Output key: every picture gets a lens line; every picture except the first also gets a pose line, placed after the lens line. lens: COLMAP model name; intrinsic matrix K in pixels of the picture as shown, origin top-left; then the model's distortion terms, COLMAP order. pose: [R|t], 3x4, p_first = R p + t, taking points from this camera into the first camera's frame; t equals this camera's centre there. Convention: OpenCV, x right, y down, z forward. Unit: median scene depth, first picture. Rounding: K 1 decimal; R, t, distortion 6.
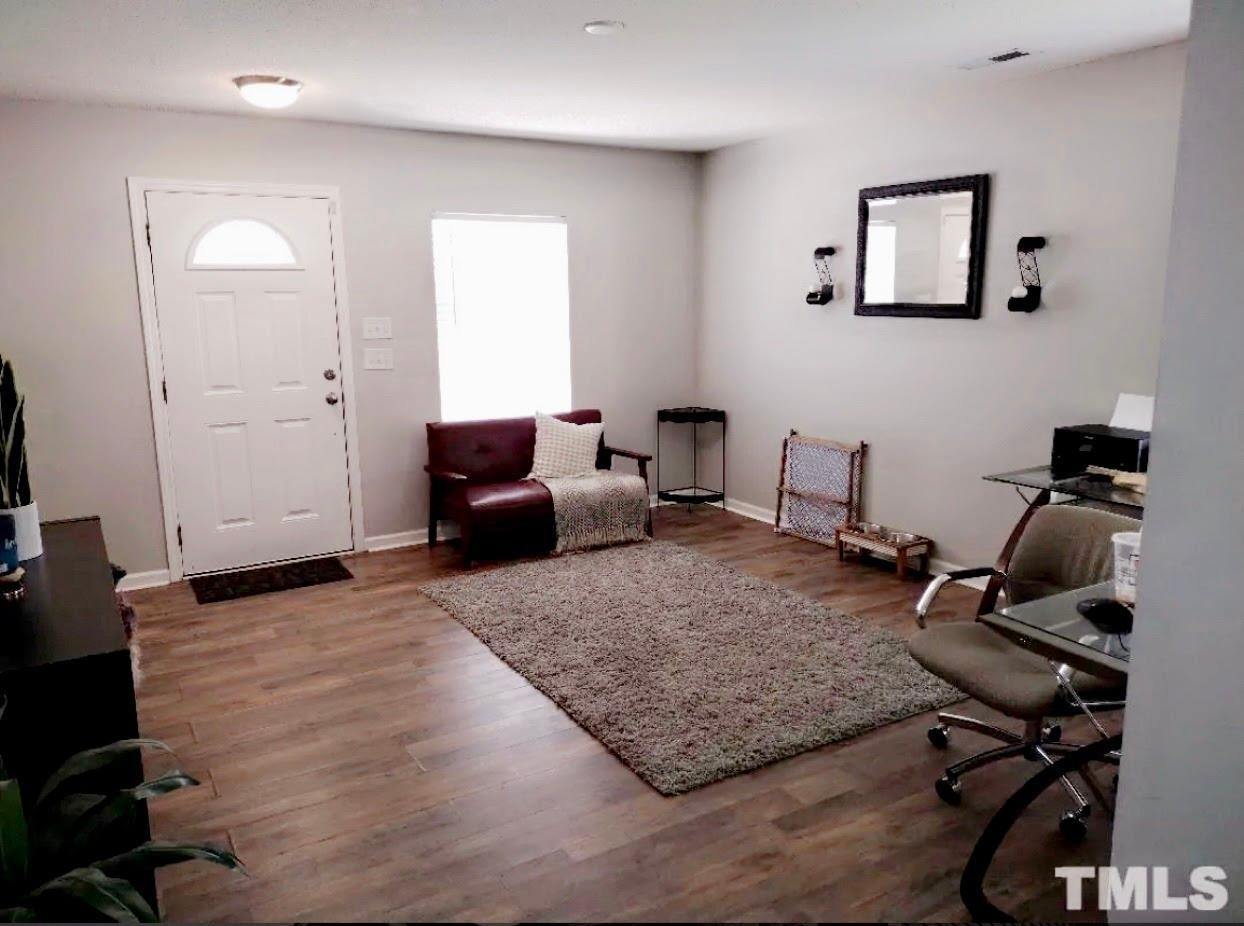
lens RADIAL K [[939.4, 0, 622.0], [0, 939.4, 463.0], [0, 0, 1]] dist [0.069812, 0.000378]
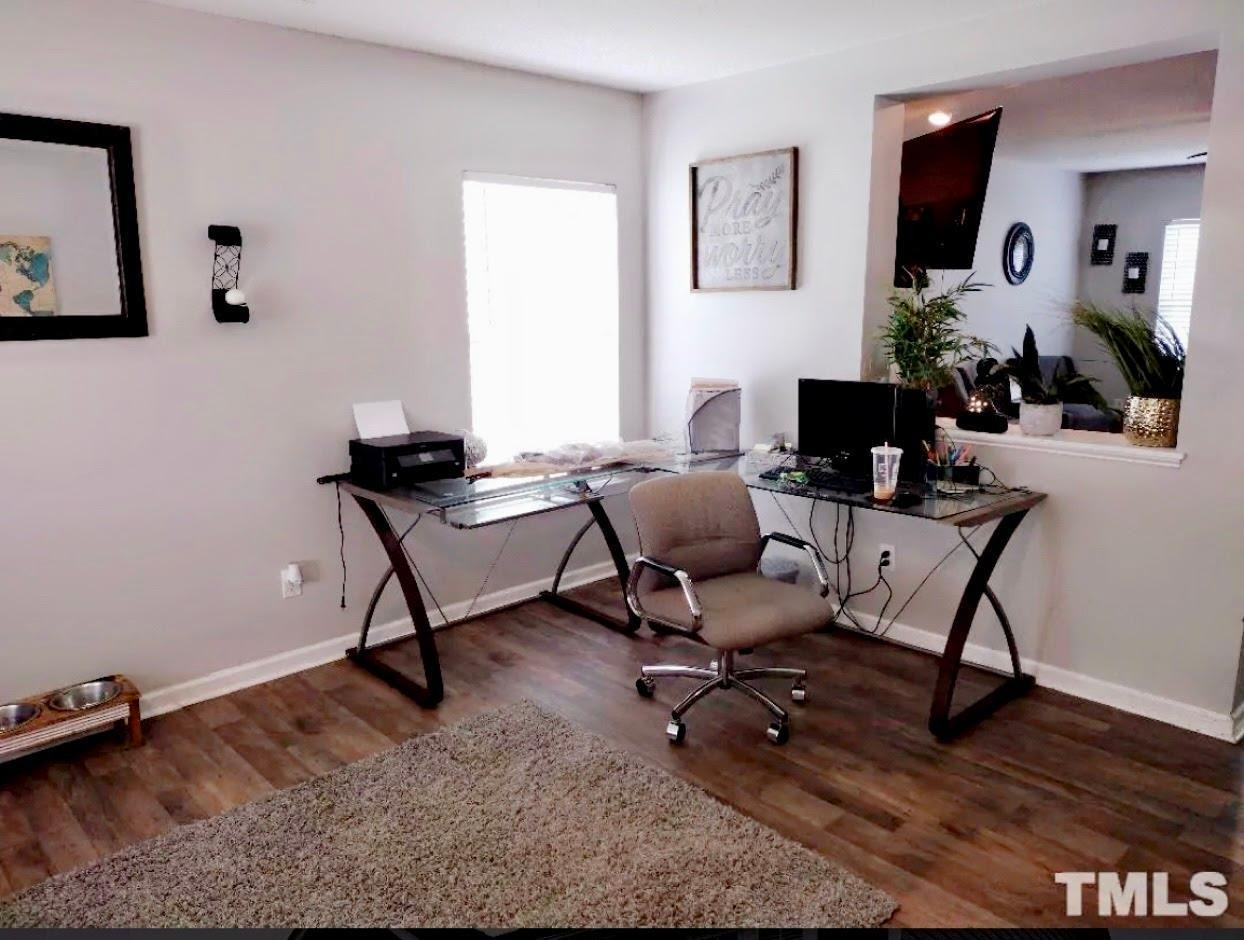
lens RADIAL K [[902.6, 0, 622.0], [0, 902.6, 470.0], [0, 0, 1]] dist [0.091479, -0.105863]
pose [[-0.215244, -0.173585, 0.961009, -0.371214], [0.198003, 0.955878, 0.217006, -0.136341], [-0.956277, 0.236992, -0.171377, 0.815091]]
